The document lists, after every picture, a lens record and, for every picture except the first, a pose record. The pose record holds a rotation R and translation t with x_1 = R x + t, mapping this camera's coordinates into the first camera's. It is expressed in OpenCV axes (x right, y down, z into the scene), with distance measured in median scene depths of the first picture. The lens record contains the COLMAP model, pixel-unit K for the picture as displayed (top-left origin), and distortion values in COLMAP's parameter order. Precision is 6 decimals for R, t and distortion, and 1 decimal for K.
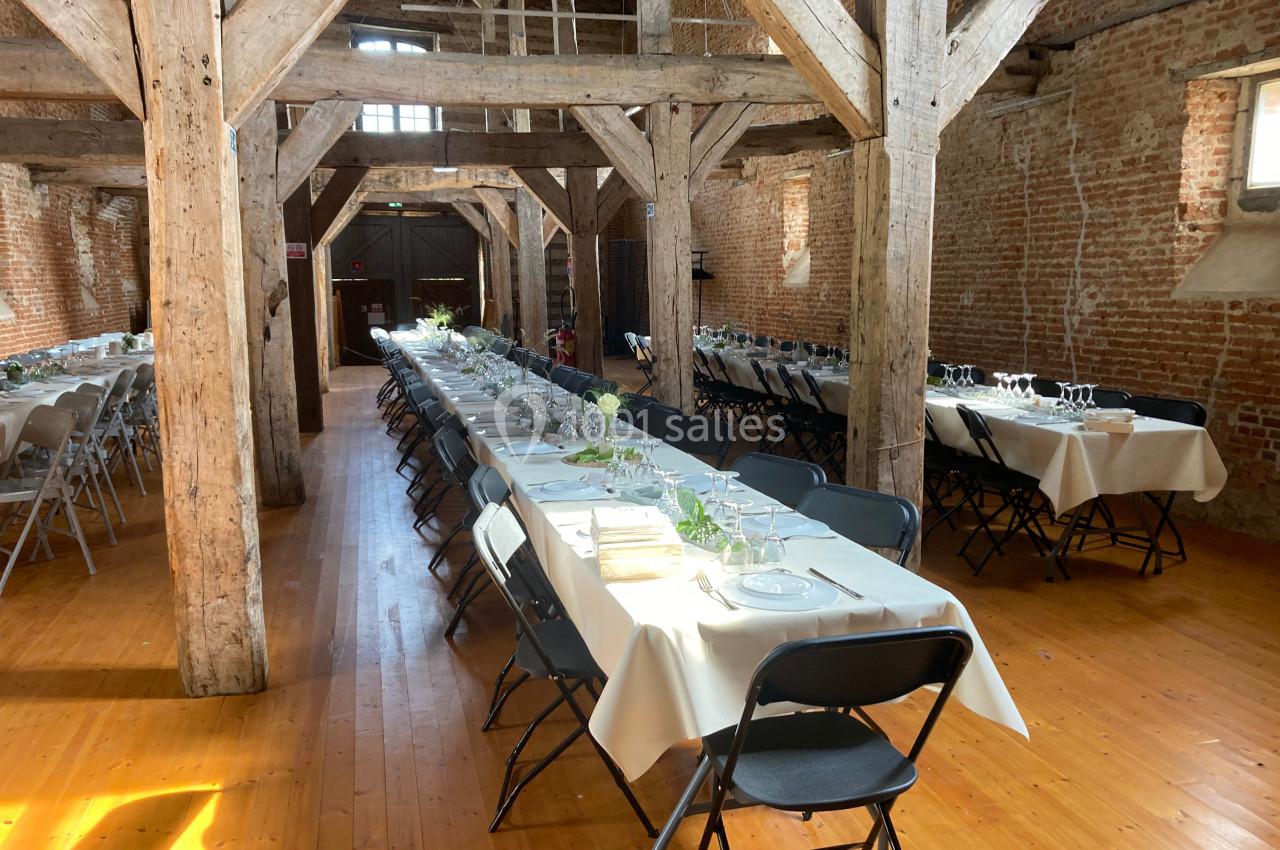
lens RADIAL K [[1147.0, 0, 615.2], [0, 1147.0, 410.8], [0, 0, 1]] dist [0.084793, -0.129612]
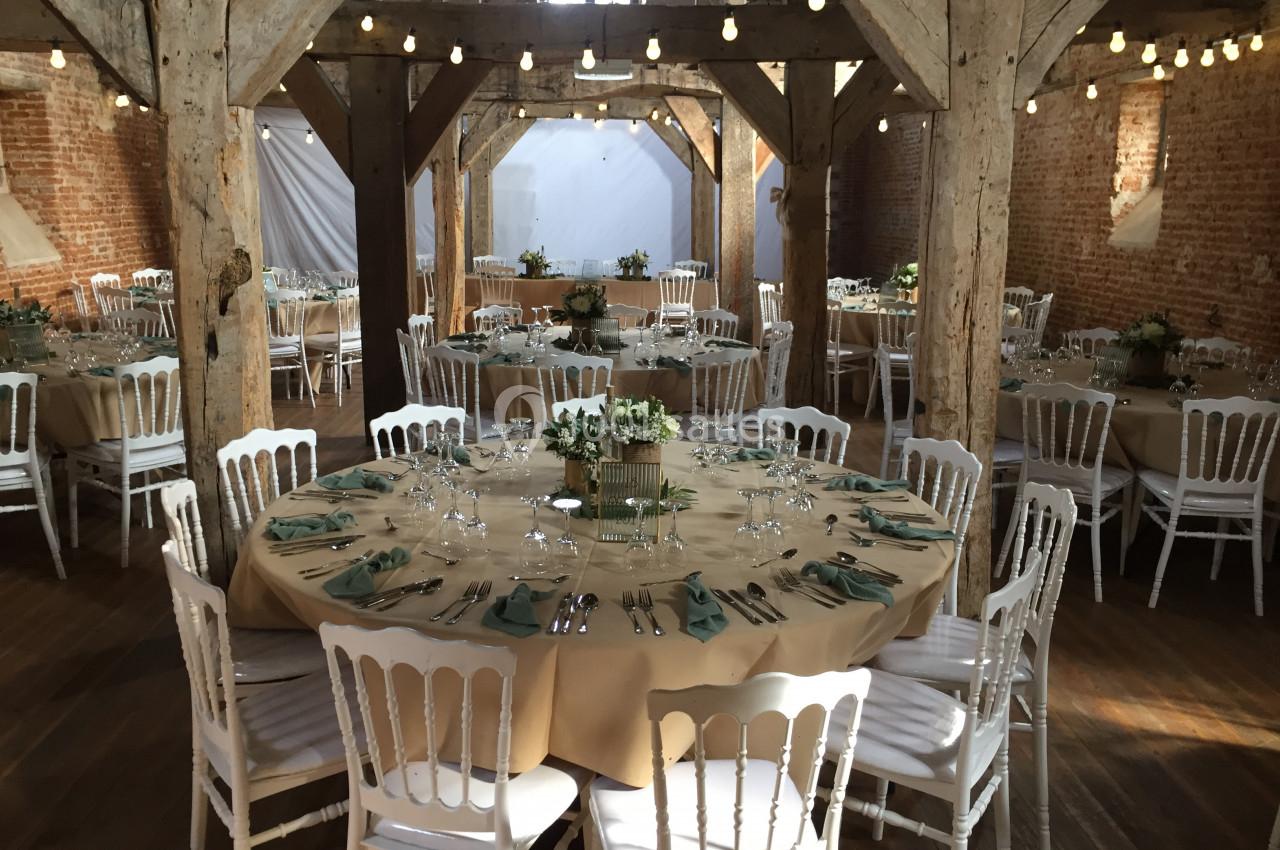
lens RADIAL K [[1147.0, 0, 615.2], [0, 1147.0, 410.8], [0, 0, 1]] dist [0.084793, -0.129612]
pose [[0.980112, 0.058355, -0.189673, -0.002422], [-0.045532, 0.996417, 0.071277, -0.051799], [0.193153, -0.061223, 0.979257, 0.303340]]
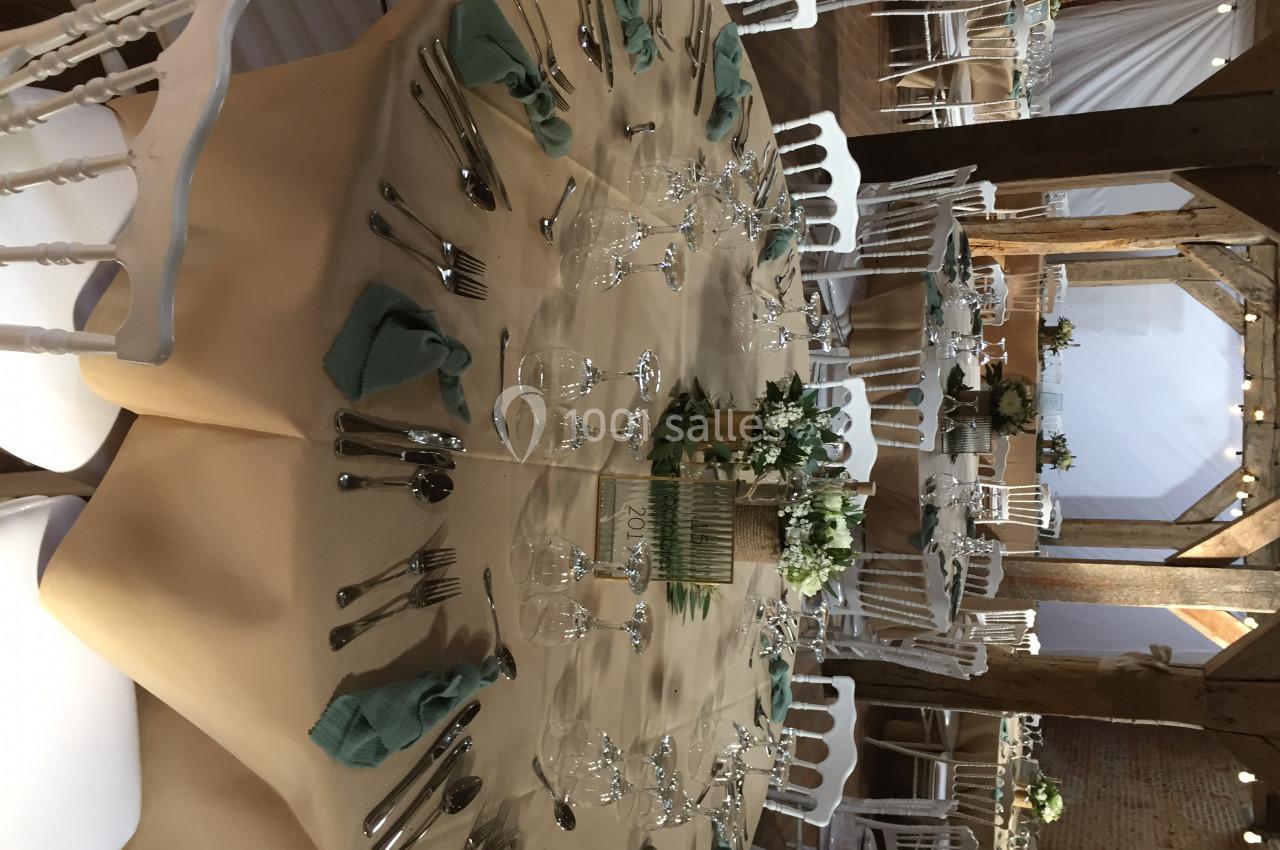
lens RADIAL K [[1147.0, 0, 615.2], [0, 1147.0, 410.8], [0, 0, 1]] dist [0.084793, -0.129612]
pose [[-0.101409, 0.979048, -0.176583, -0.017248], [-0.953277, -0.044857, 0.298748, -0.051617], [0.284568, 0.198628, 0.937853, 0.351084]]
